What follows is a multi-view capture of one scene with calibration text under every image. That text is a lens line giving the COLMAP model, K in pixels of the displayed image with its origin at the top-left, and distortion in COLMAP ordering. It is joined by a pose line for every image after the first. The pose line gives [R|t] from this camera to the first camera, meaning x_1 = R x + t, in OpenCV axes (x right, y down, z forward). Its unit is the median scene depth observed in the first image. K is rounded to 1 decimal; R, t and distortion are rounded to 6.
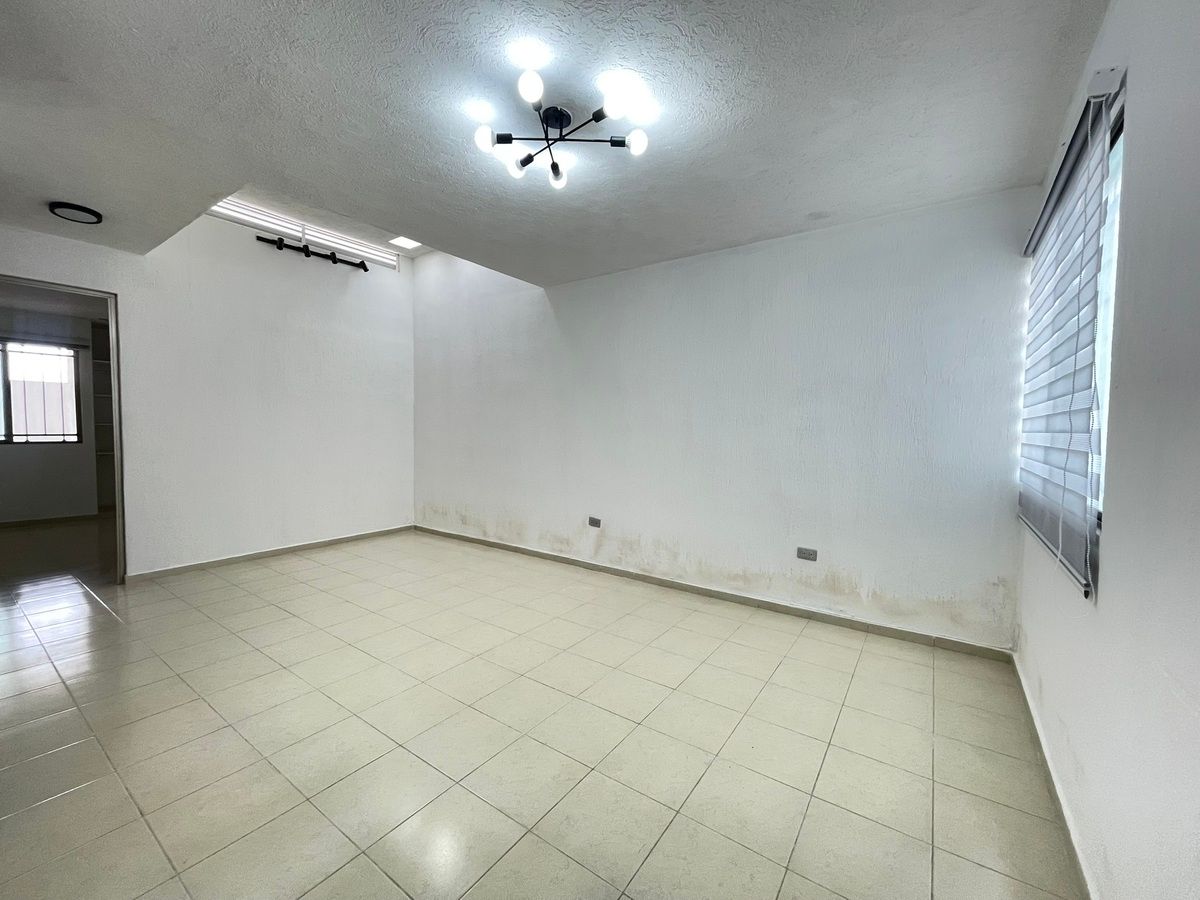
lens RADIAL K [[487.1, 0, 587.4], [0, 487.1, 445.8], [0, 0, 1]] dist [-0.000414, 0.001385]
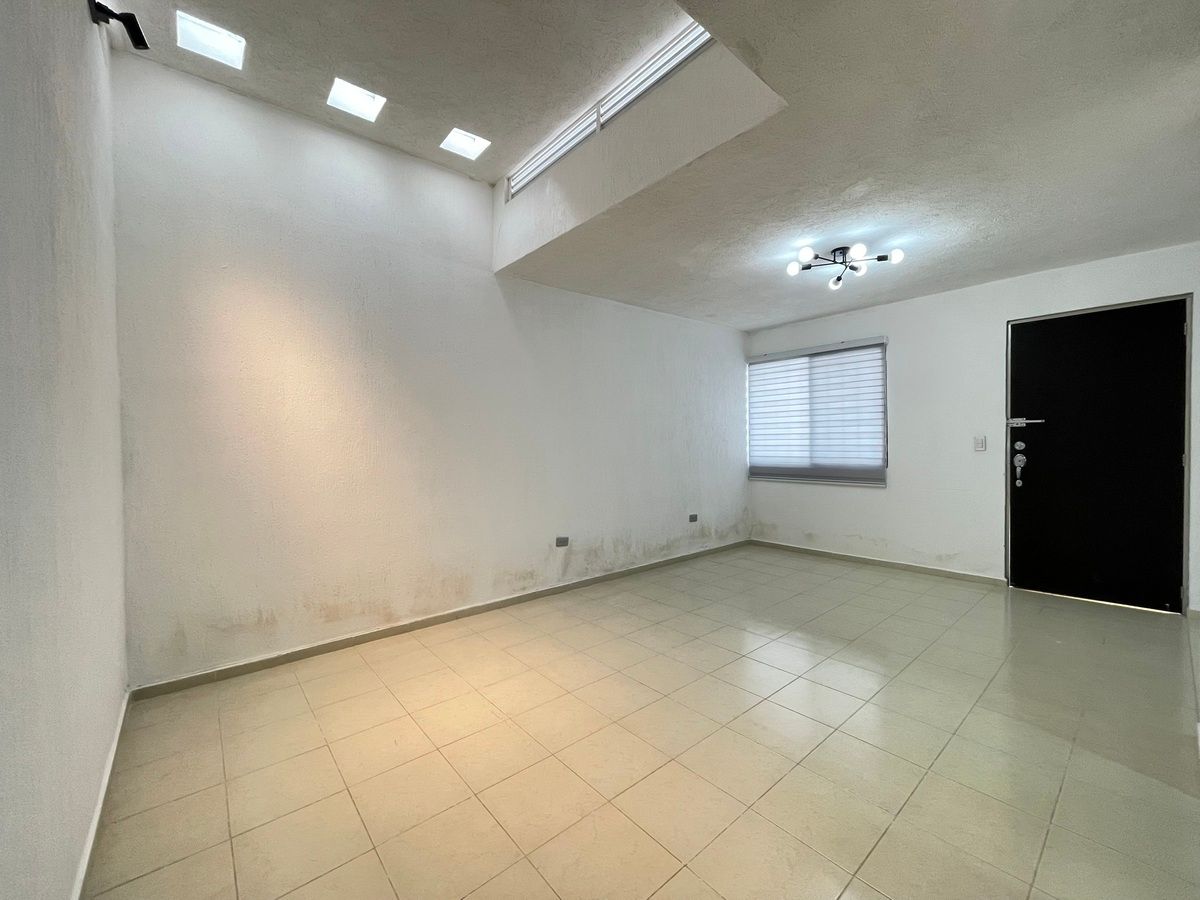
lens RADIAL K [[487.1, 0, 590.0], [0, 487.1, 451.9], [0, 0, 1]] dist [-0.000414, 0.001385]
pose [[0.244540, -0.035992, 0.968971, -0.934694], [0.053587, 0.998285, 0.023557, -0.040615], [-0.968157, 0.046163, 0.246050, 0.737232]]
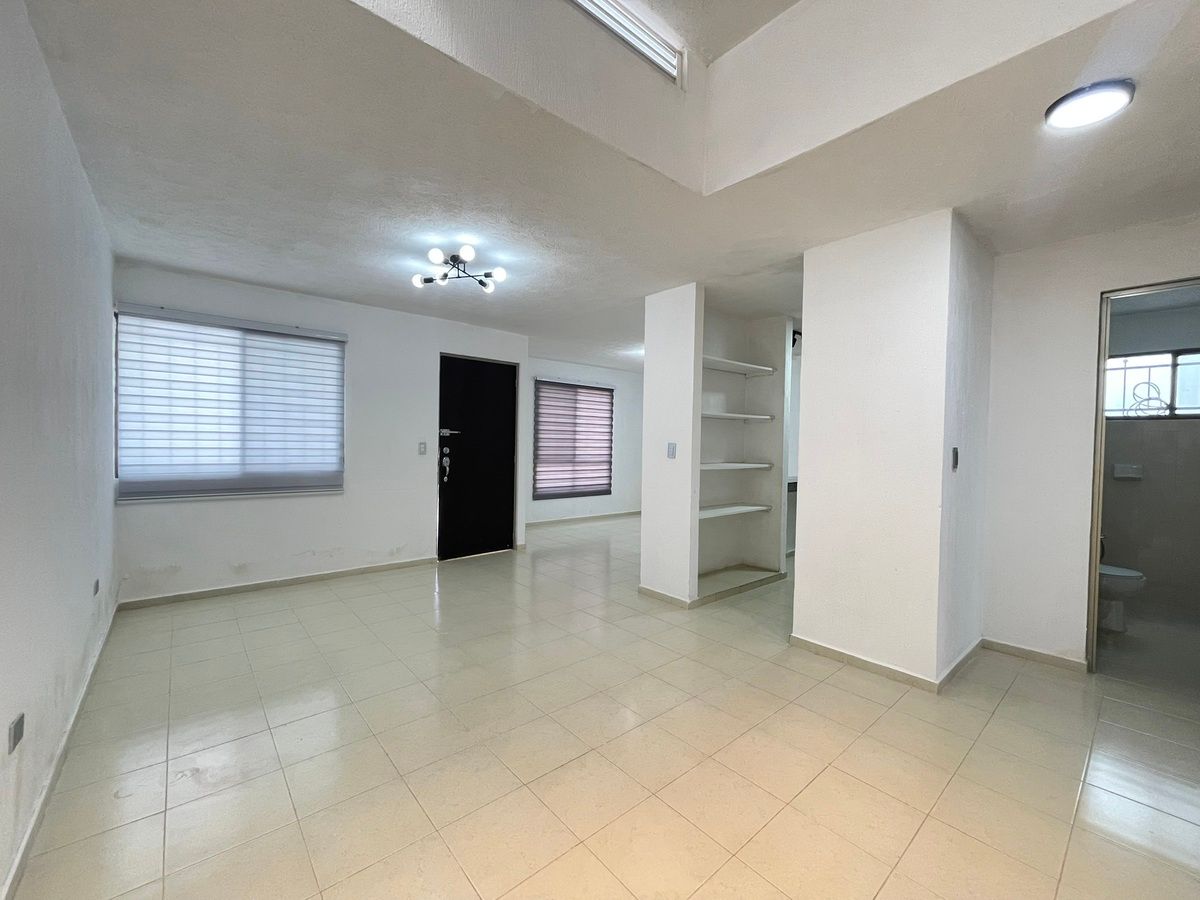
lens RADIAL K [[487.1, 0, 600.0], [0, 487.1, 452.5], [0, 0, 1]] dist [-0.000414, 0.001385]
pose [[-0.973882, -0.030883, 0.224944, -0.455010], [-0.018779, 0.998268, 0.055752, -0.056184], [-0.226276, 0.050072, -0.972775, 1.284928]]
